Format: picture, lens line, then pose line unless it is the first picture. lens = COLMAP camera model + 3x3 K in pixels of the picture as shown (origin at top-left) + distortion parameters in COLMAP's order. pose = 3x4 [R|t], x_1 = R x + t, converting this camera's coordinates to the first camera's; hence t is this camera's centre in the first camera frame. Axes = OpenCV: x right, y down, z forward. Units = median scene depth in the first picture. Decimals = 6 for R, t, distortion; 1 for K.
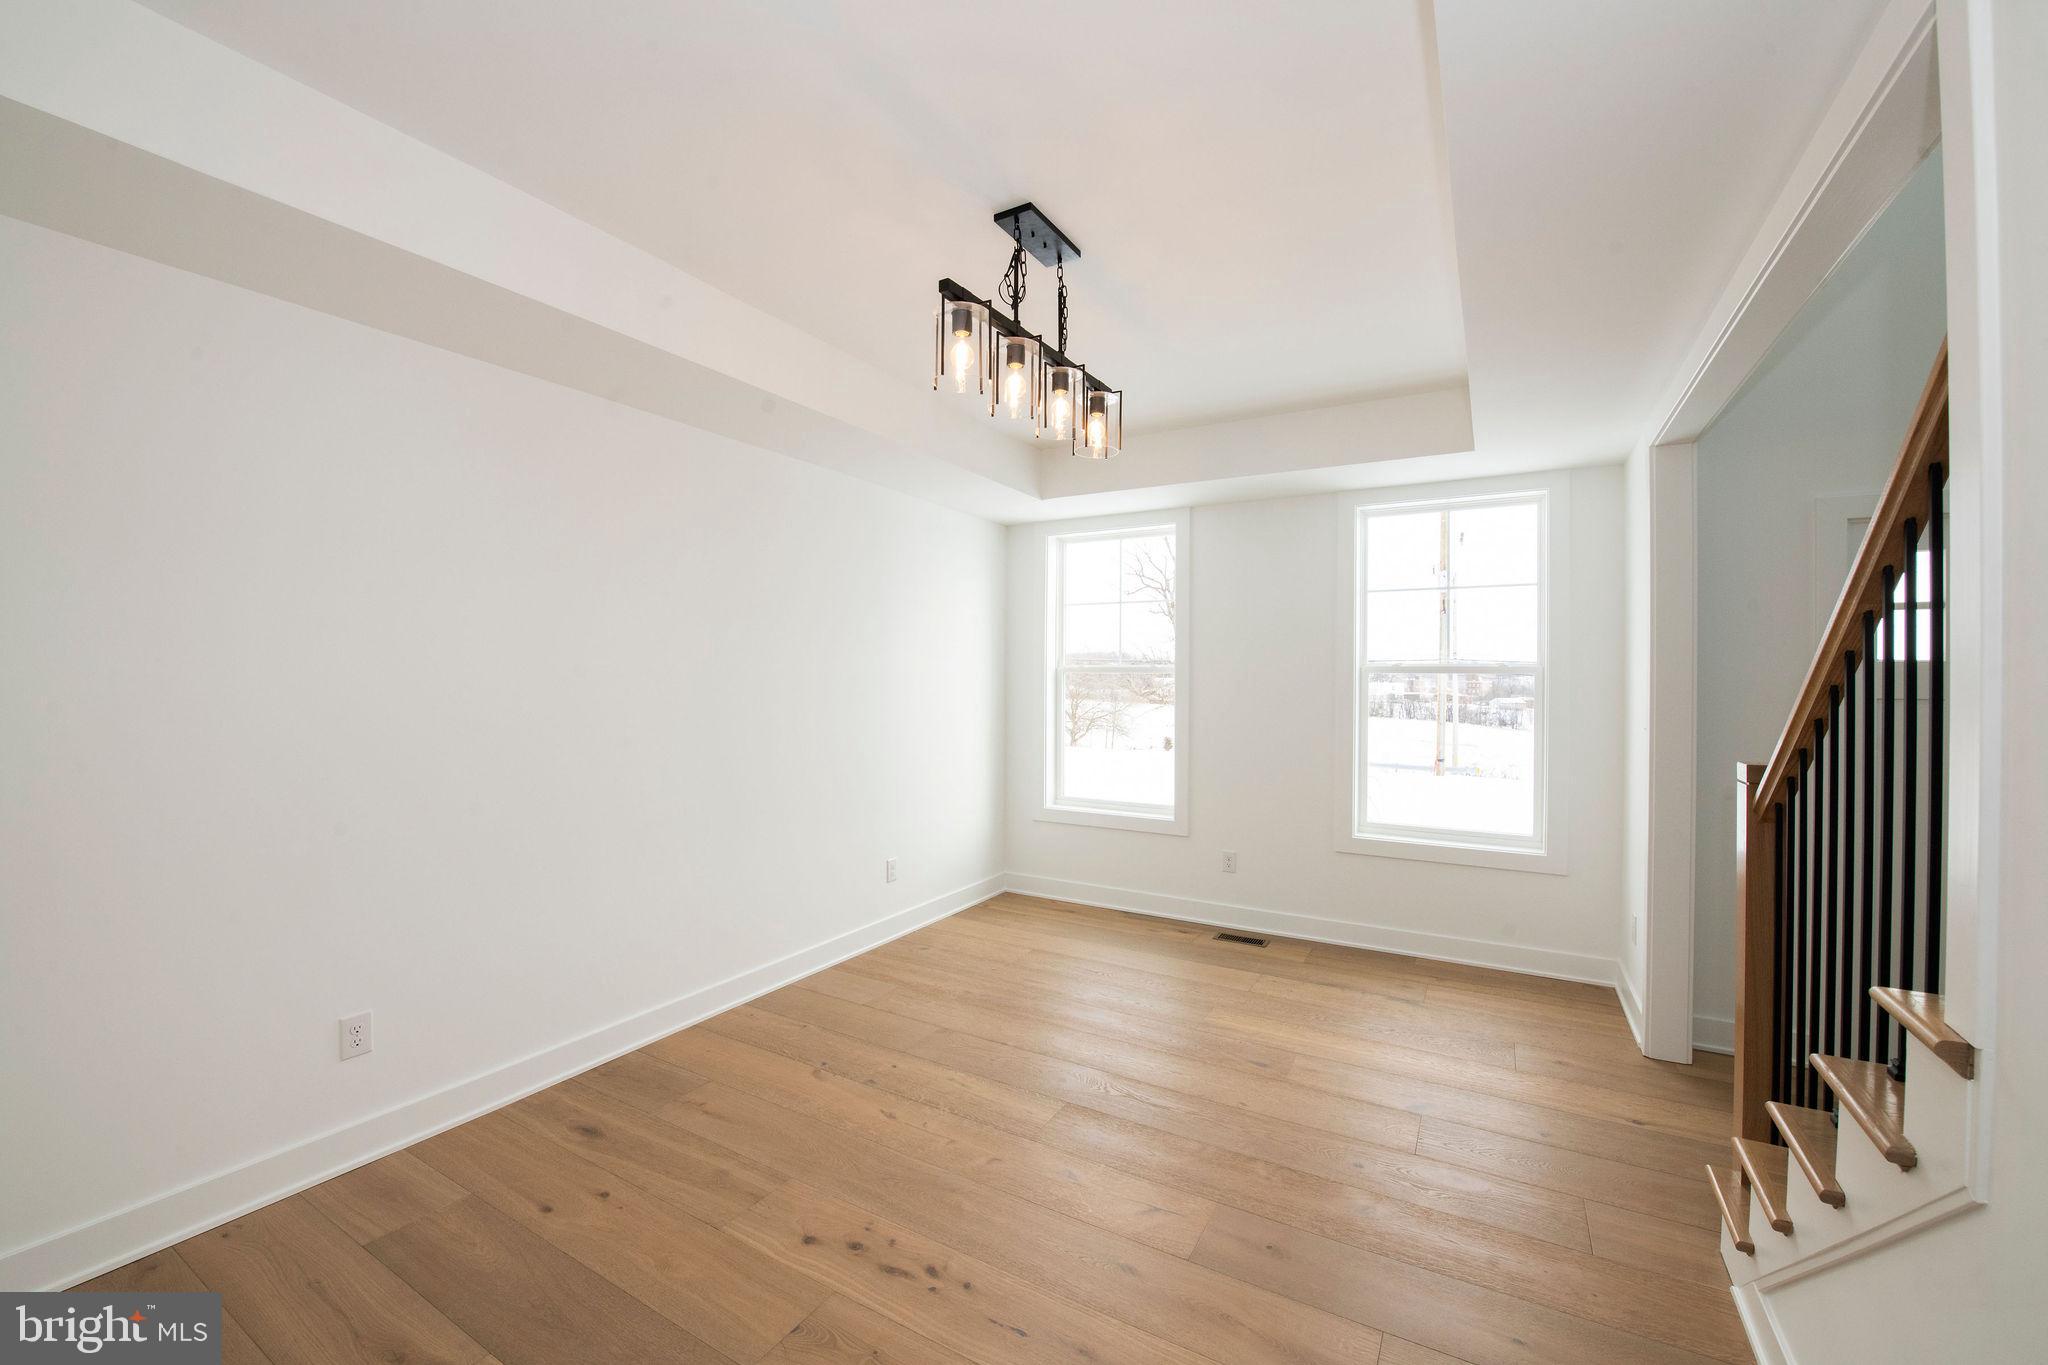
lens RADIAL K [[814.3, 0, 1024.5], [0, 814.3, 686.8], [0, 0, 1]] dist [0.000322, -0.000364]
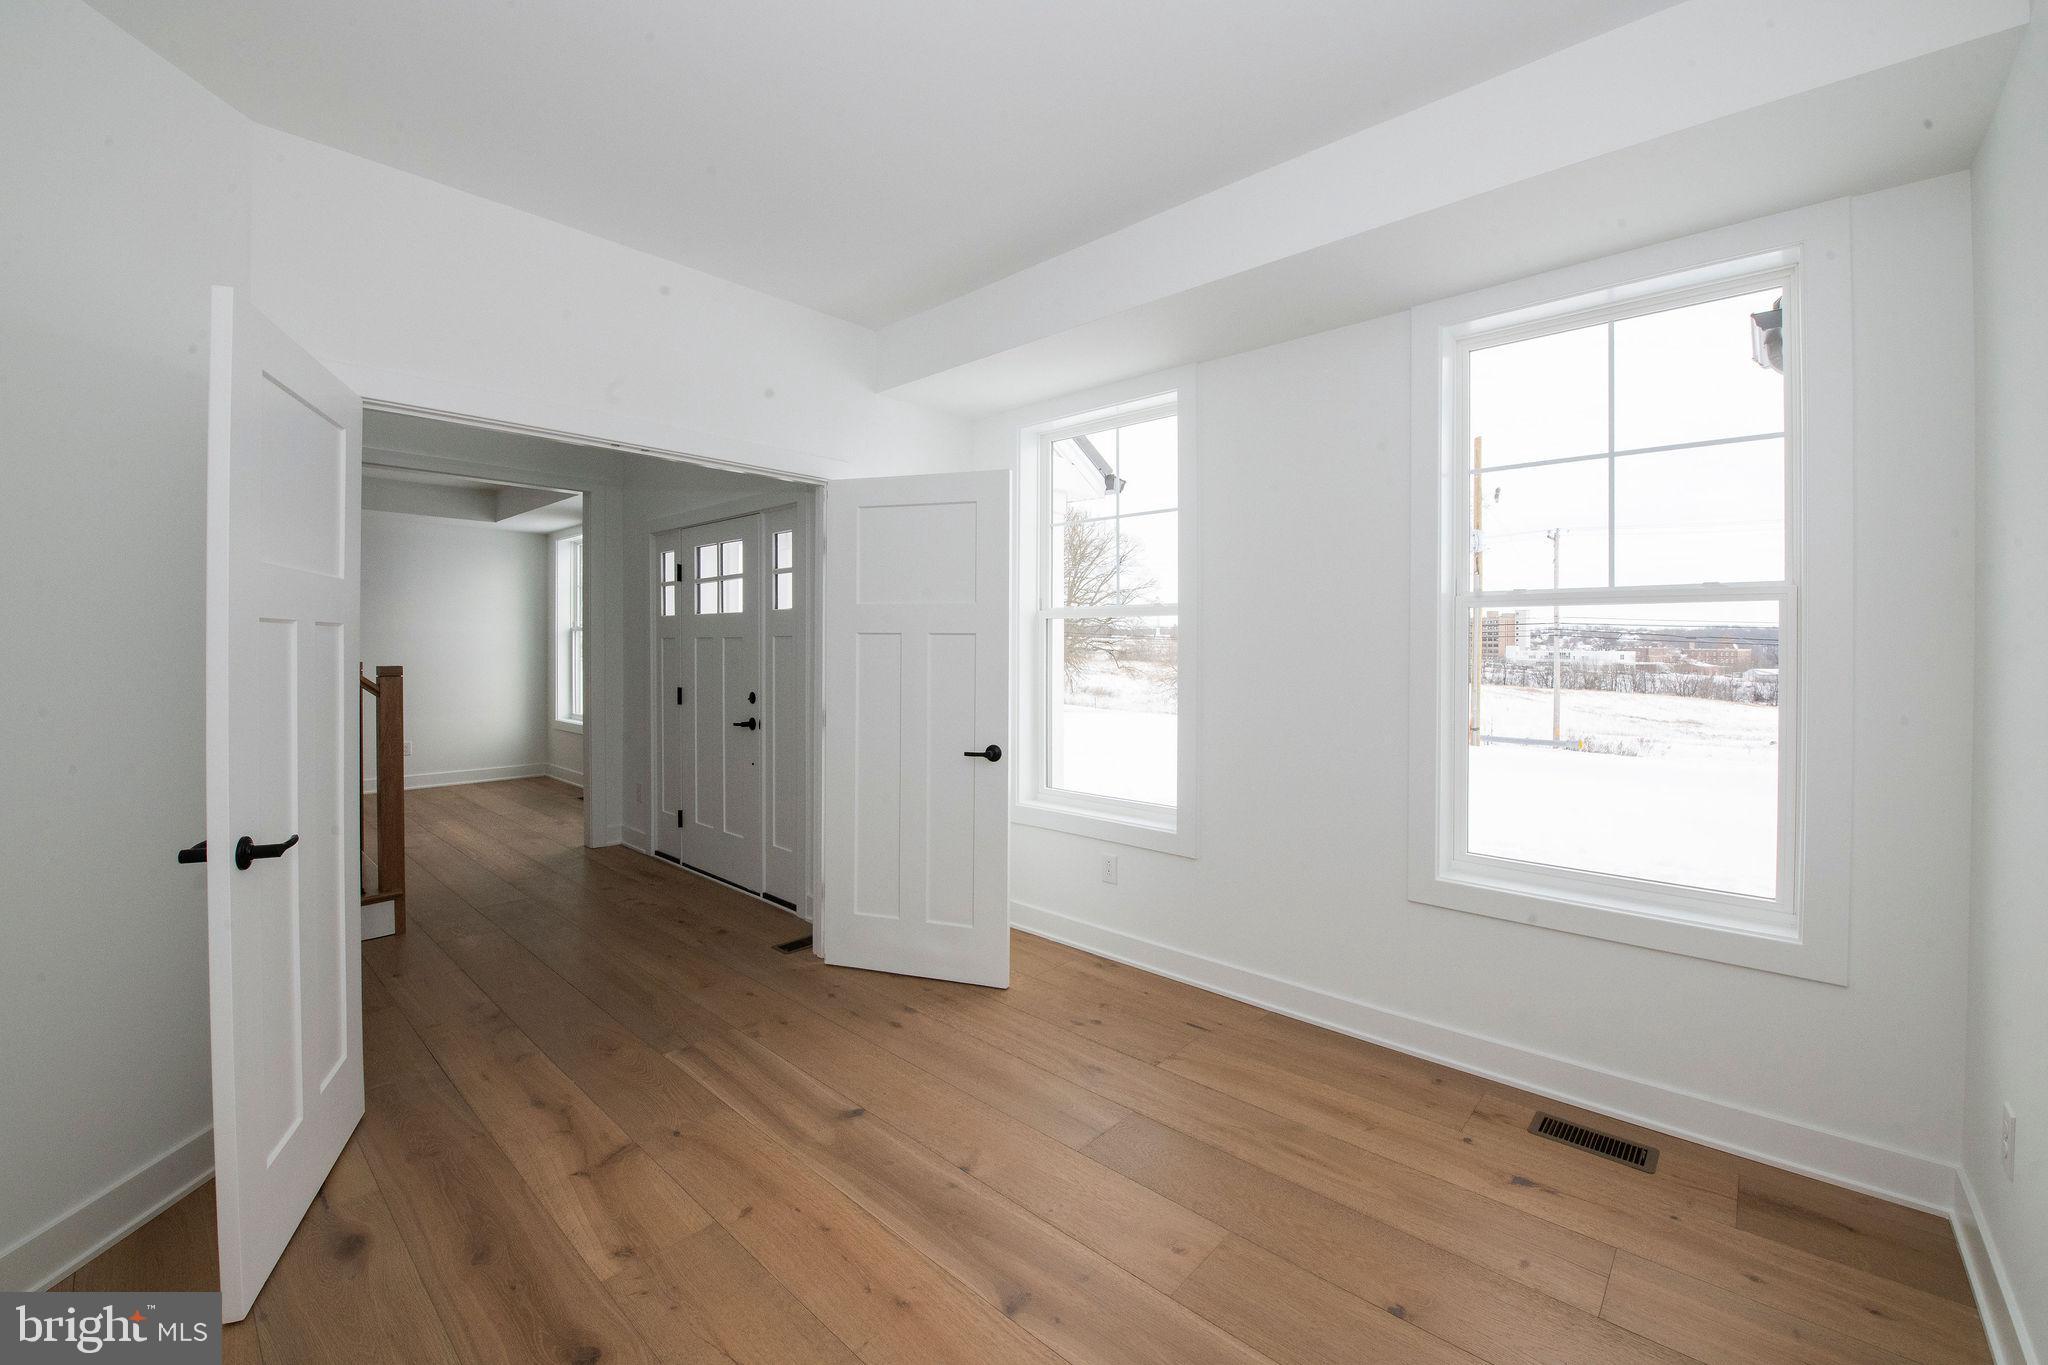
lens RADIAL K [[814.3, 0, 1059.1], [0, 814.3, 658.7], [0, 0, 1]] dist [0.000322, -0.000364]
pose [[0.982177, 0.009346, -0.187724, 0.205550], [-0.008214, 0.999943, 0.006806, 0.015160], [0.187777, -0.005143, 0.982198, 0.301324]]
